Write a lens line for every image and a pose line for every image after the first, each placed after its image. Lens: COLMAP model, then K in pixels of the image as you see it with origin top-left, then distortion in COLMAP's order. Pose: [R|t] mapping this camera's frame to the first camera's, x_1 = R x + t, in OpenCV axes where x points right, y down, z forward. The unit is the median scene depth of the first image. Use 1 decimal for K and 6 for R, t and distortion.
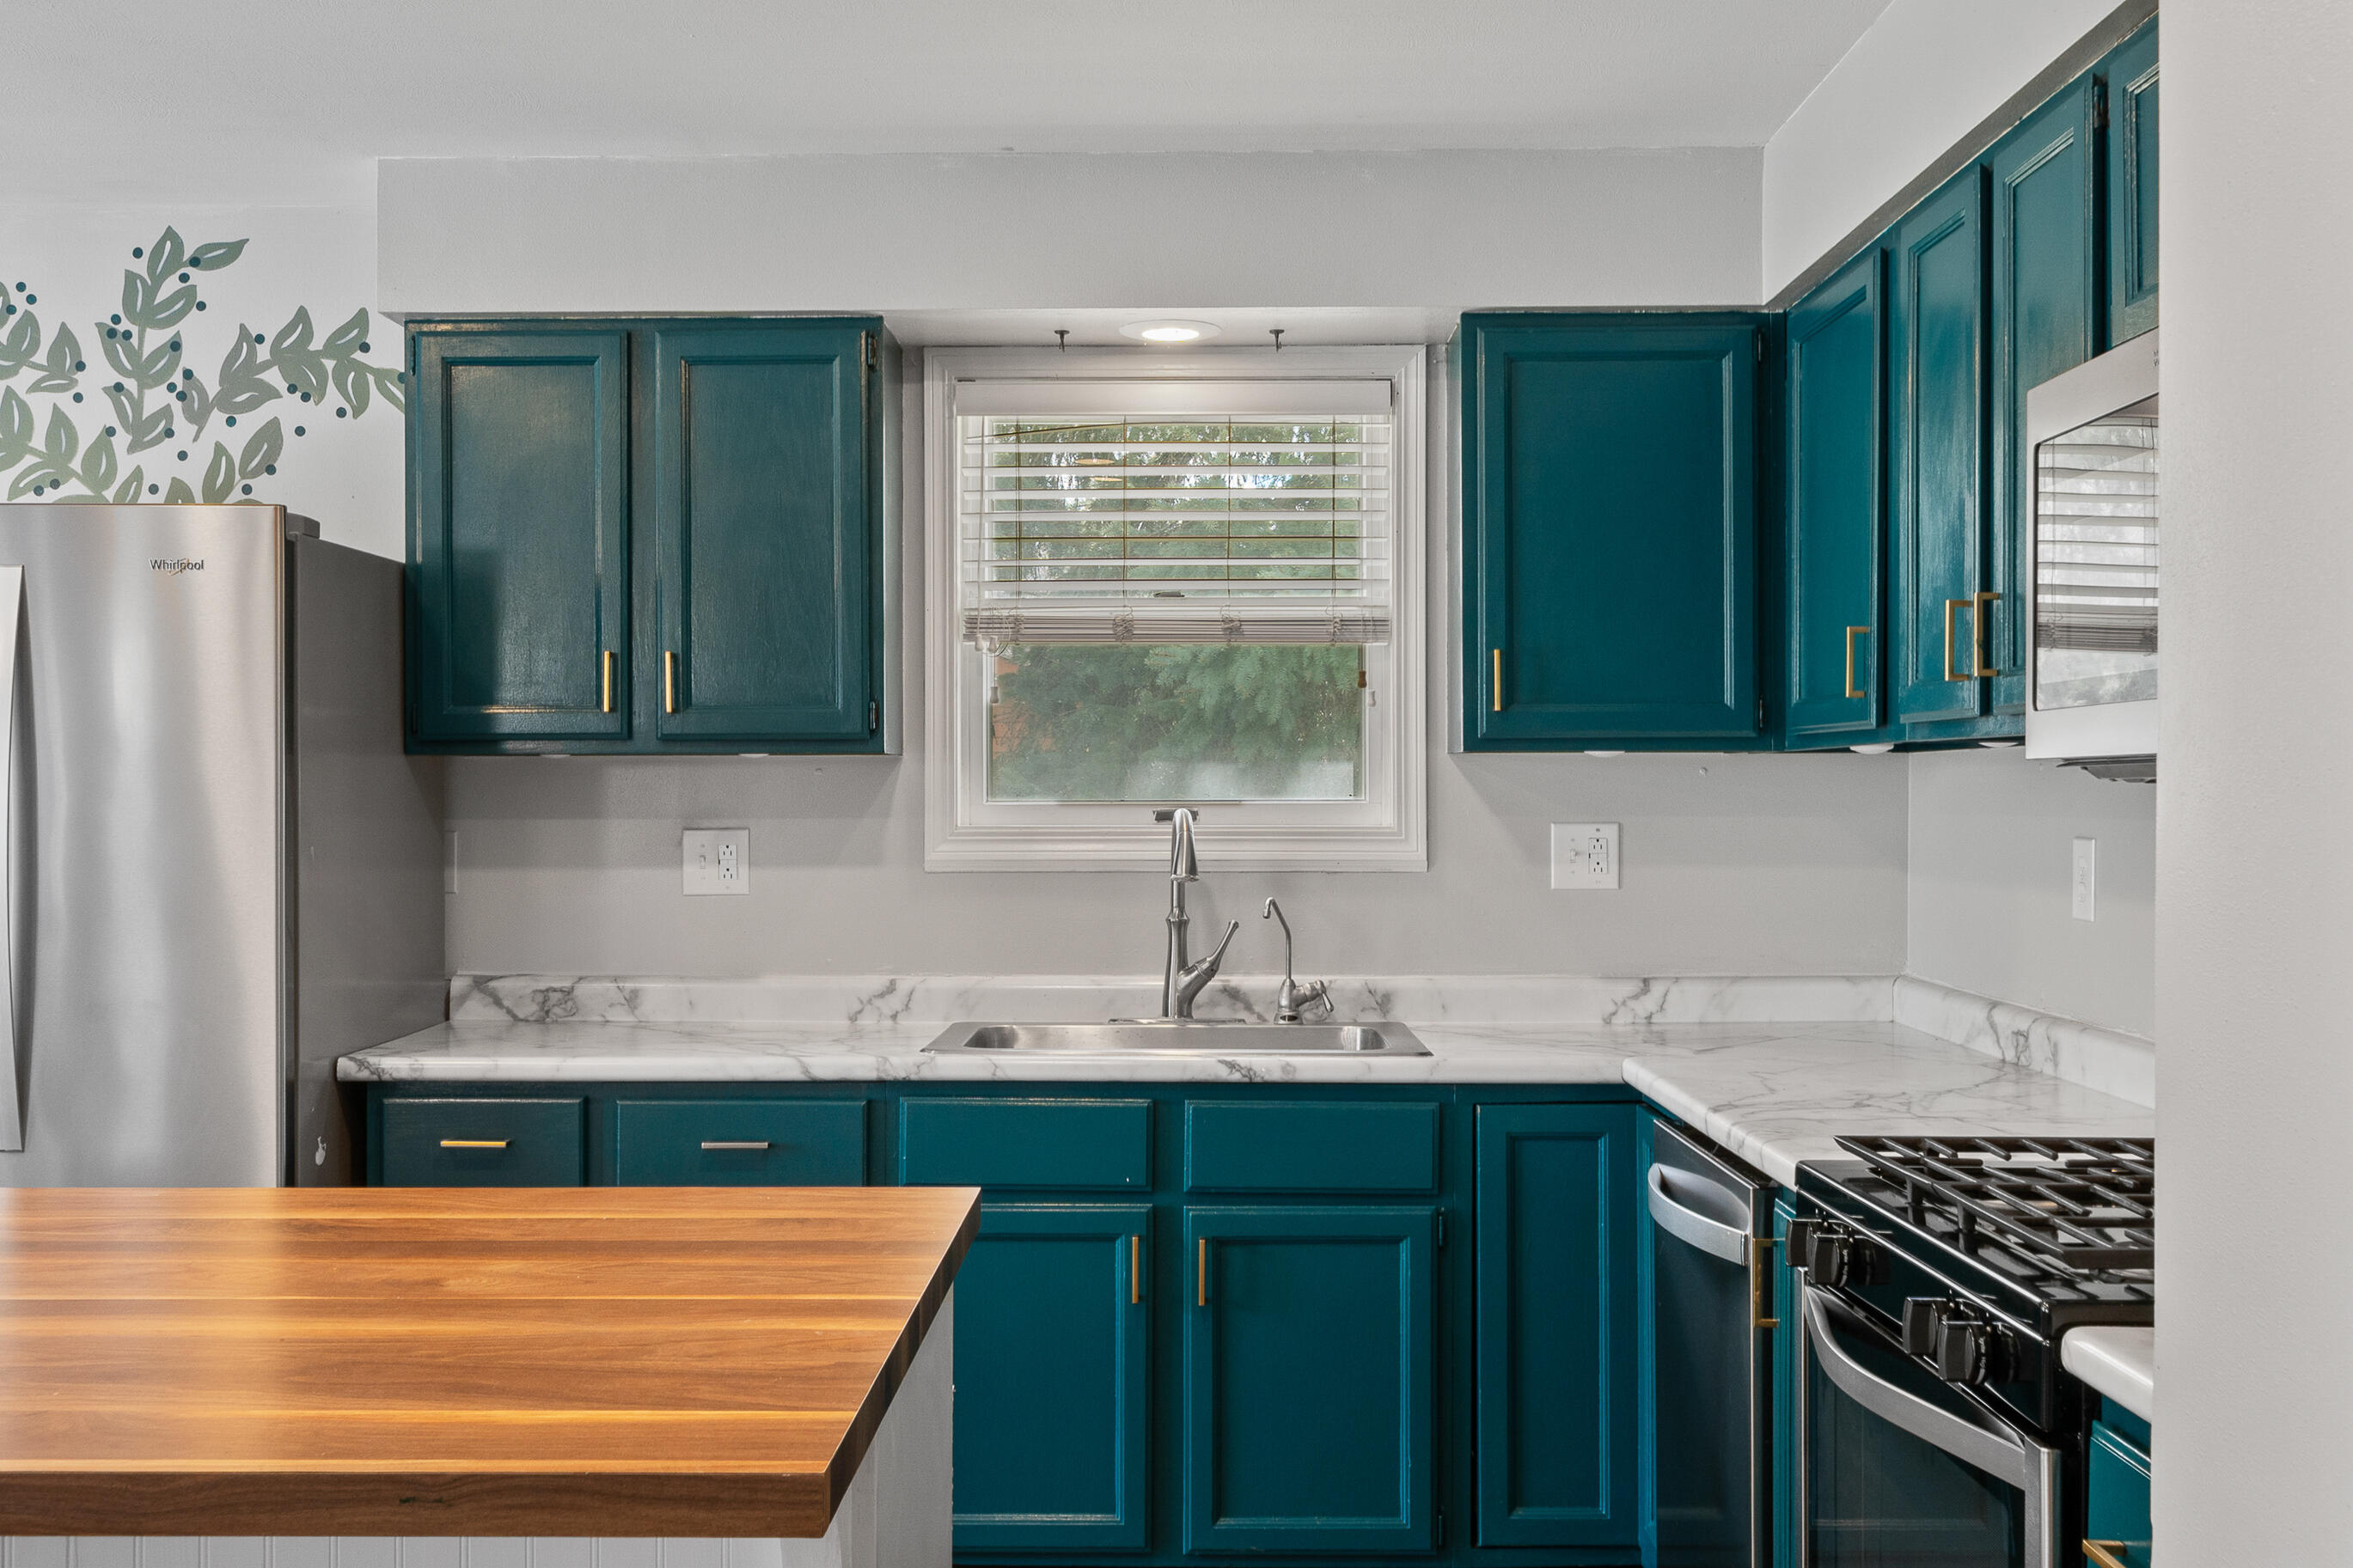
lens RADIAL K [[2355.9, 0, 1165.2], [0, 2355.9, 783.2], [0, 0, 1]] dist [-0.002394, 0.010032]
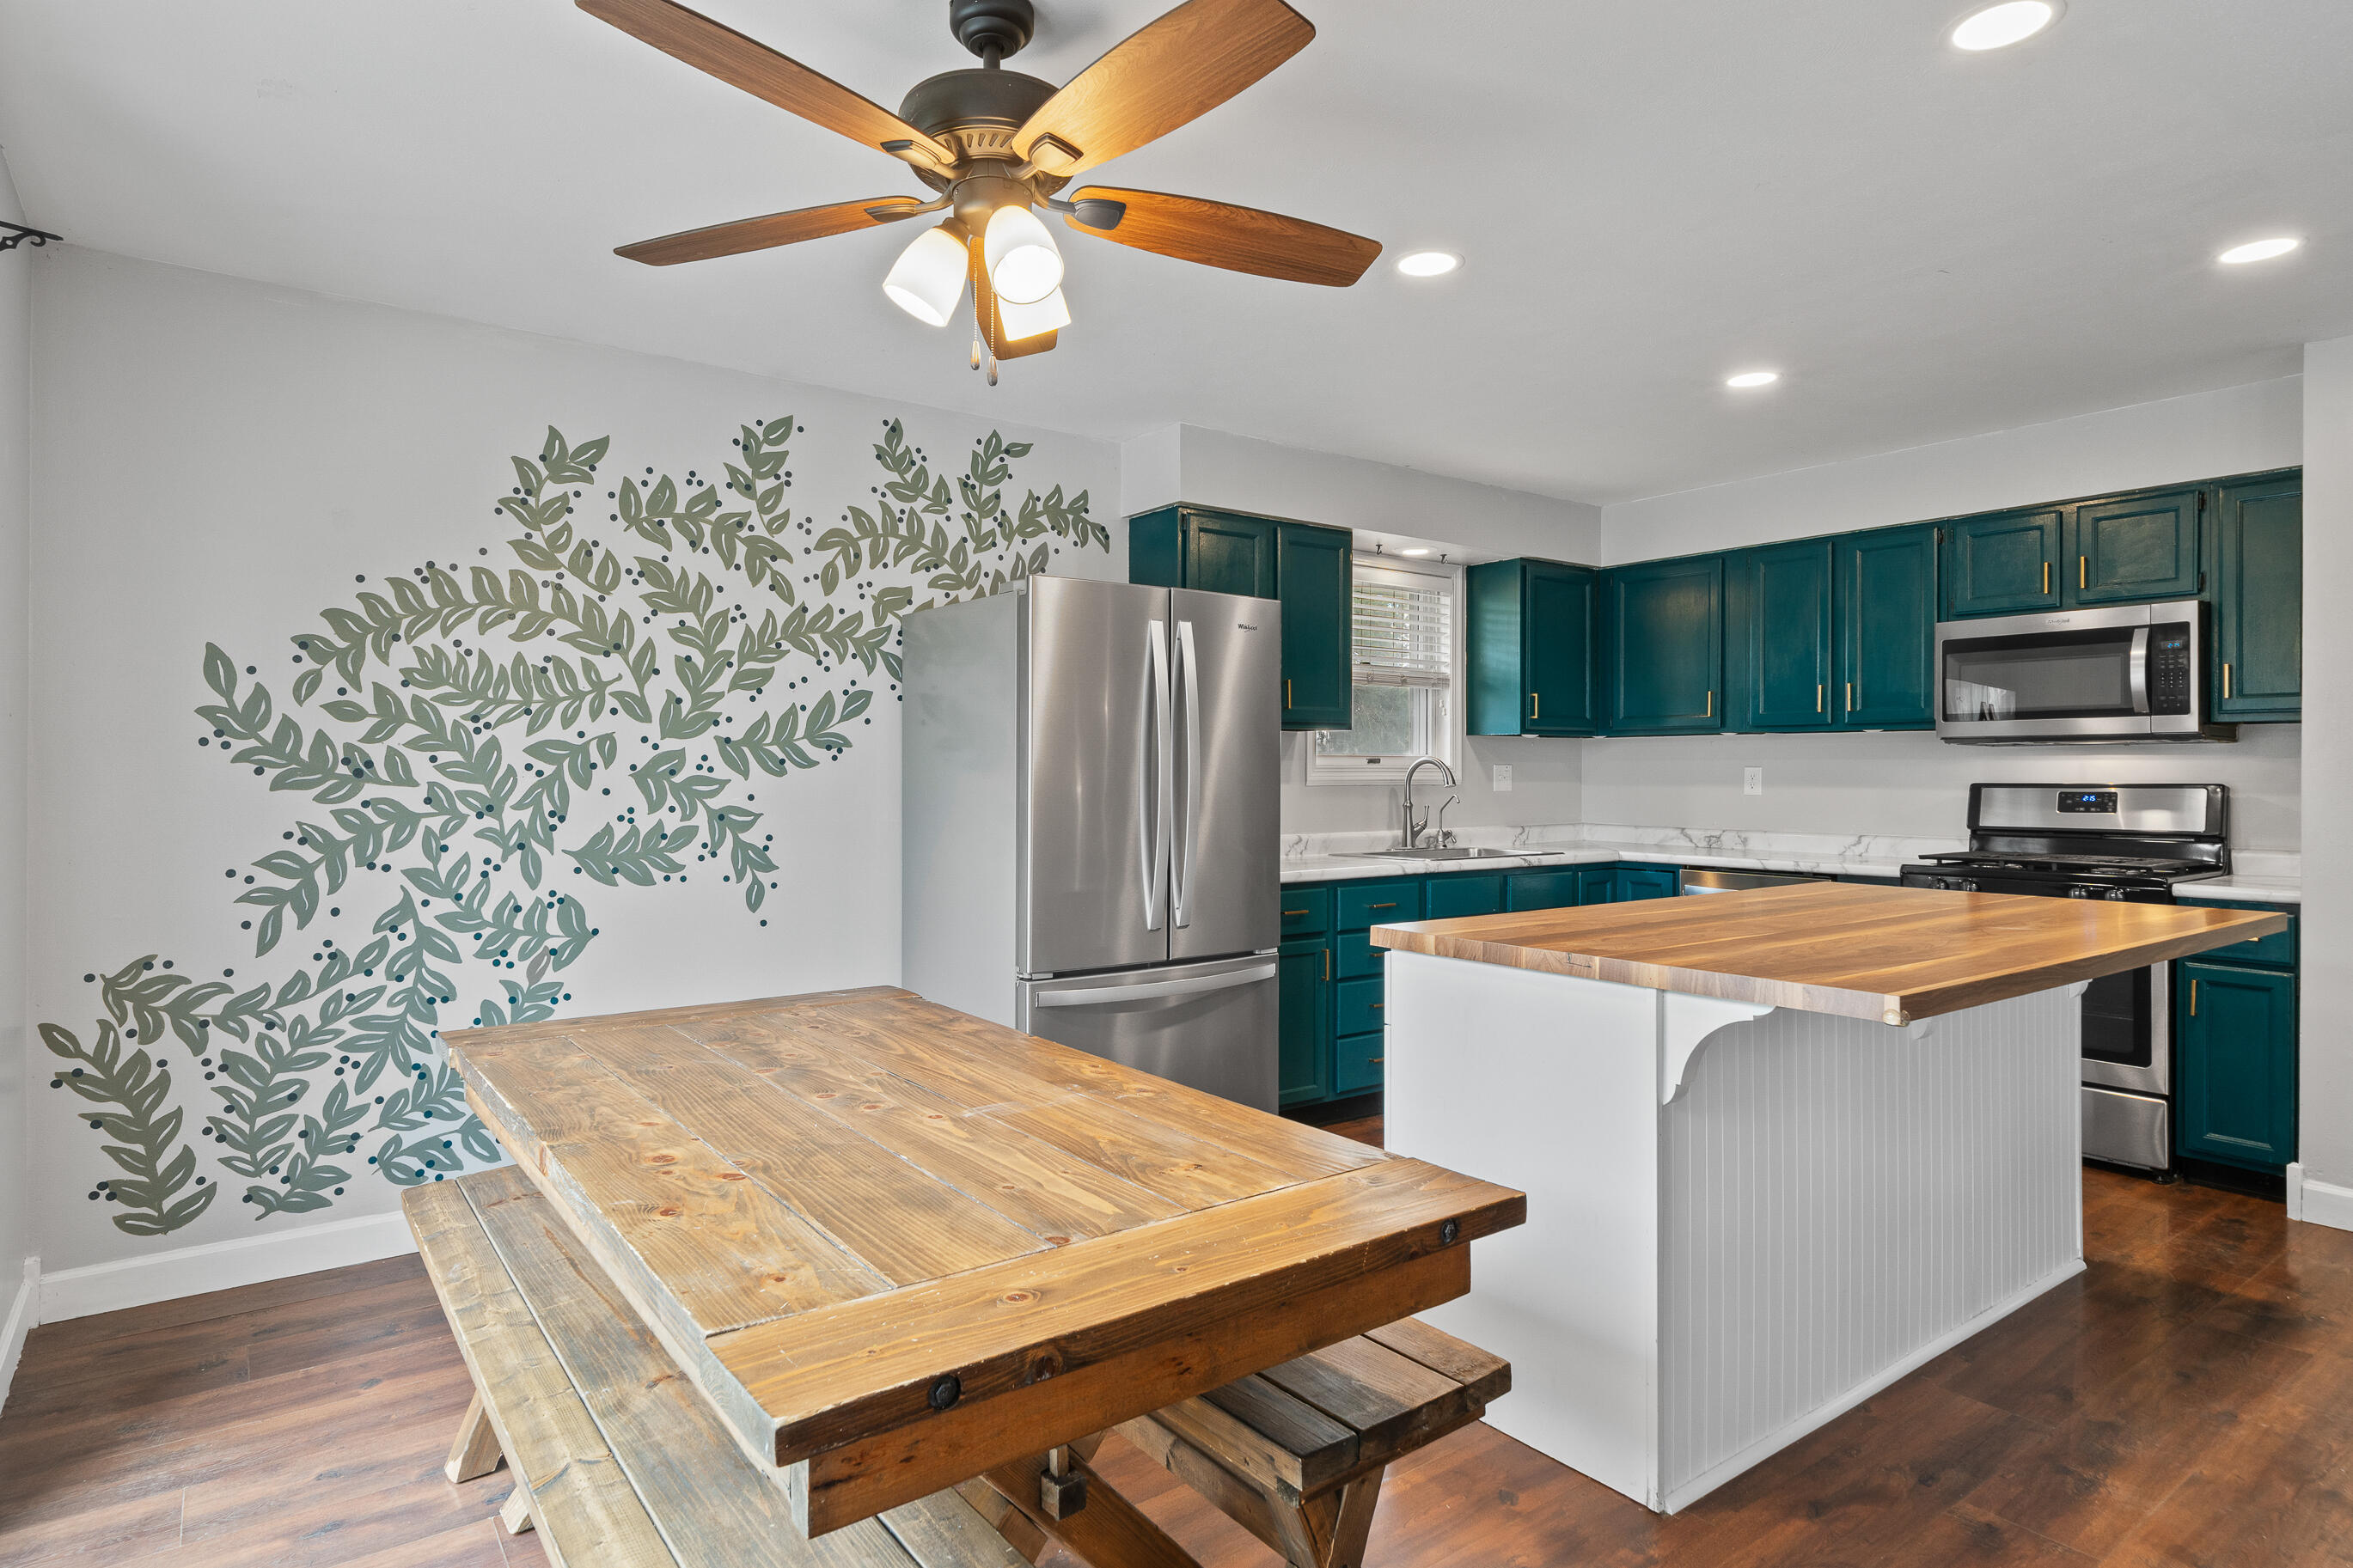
lens RADIAL K [[1271.4, 0, 1172.4], [0, 1271.4, 762.9], [0, 0, 1]] dist [0.002994, 0.000142]
pose [[0.796309, 0.005693, 0.604864, -0.929538], [-0.004061, 0.999983, -0.004067, 0.022575], [-0.604877, 0.000782, 0.796318, 0.147731]]
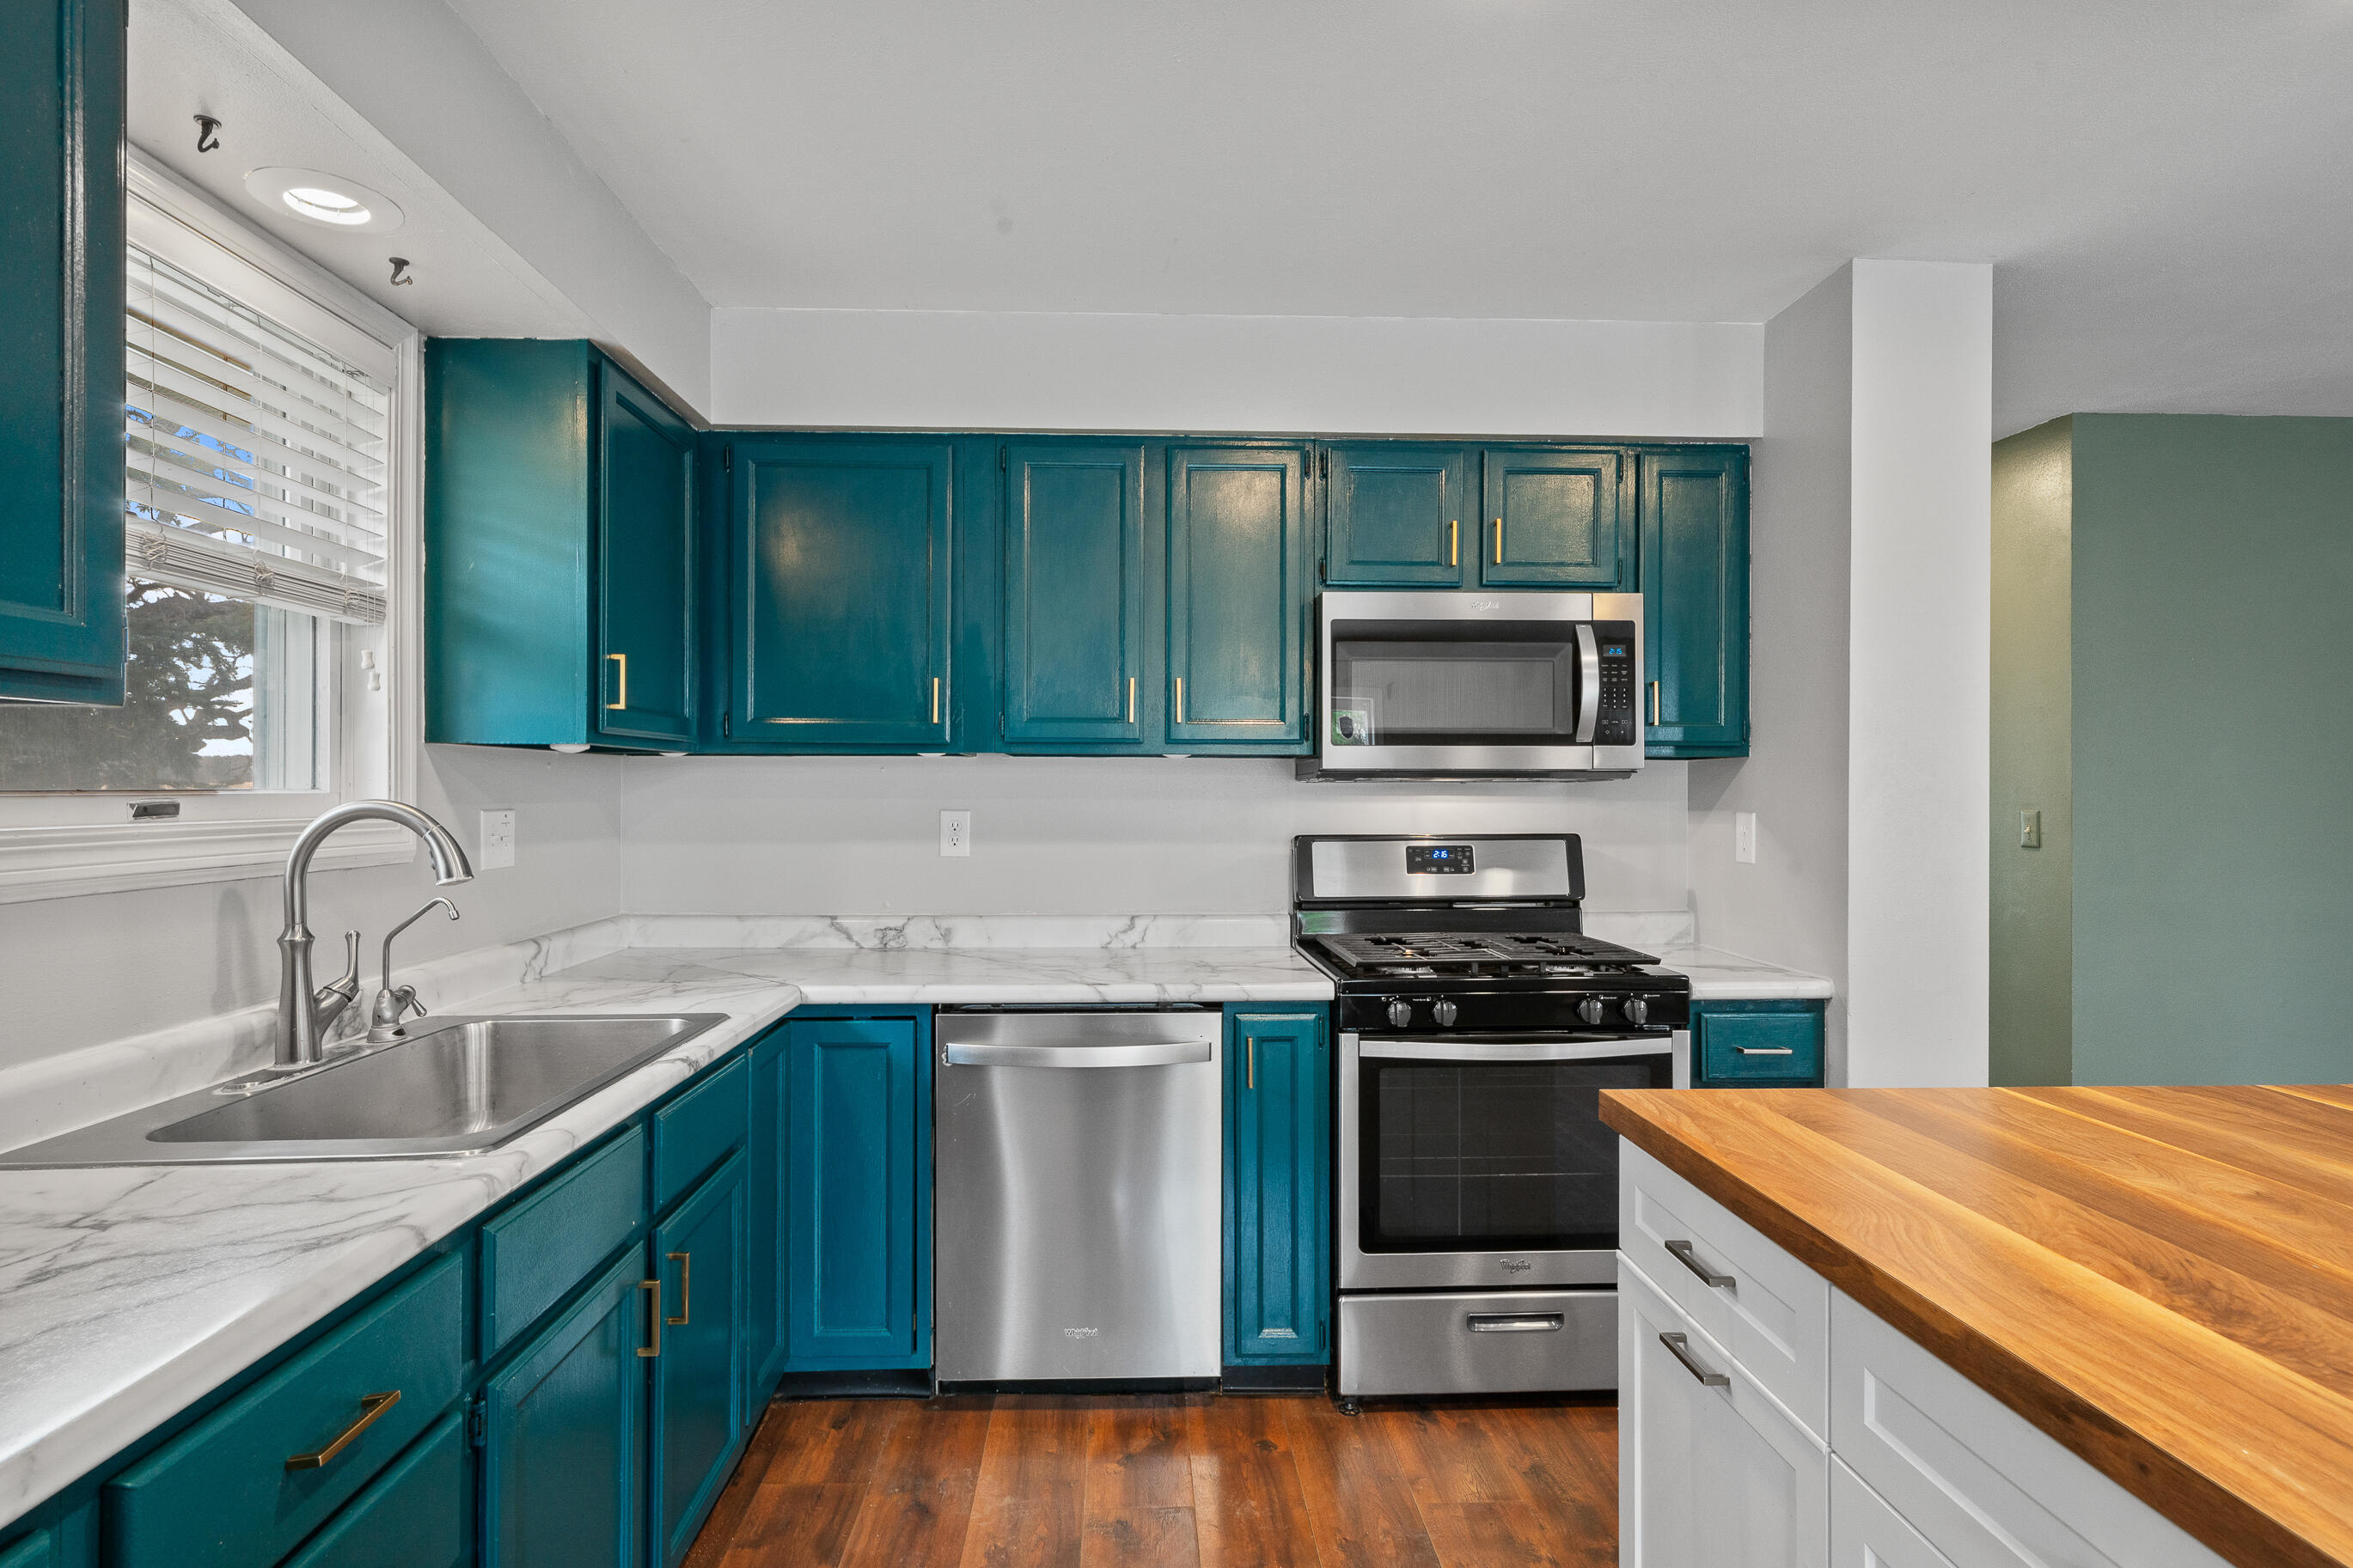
lens RADIAL K [[1149.8, 0, 1163.8], [0, 1149.8, 789.3], [0, 0, 1]] dist [0.001707, -0.000037]
pose [[-0.045046, 0.001010, 0.998984, -0.394744], [-0.004810, 0.999988, -0.001228, 0.006442], [-0.998973, -0.004860, -0.045040, 0.722763]]
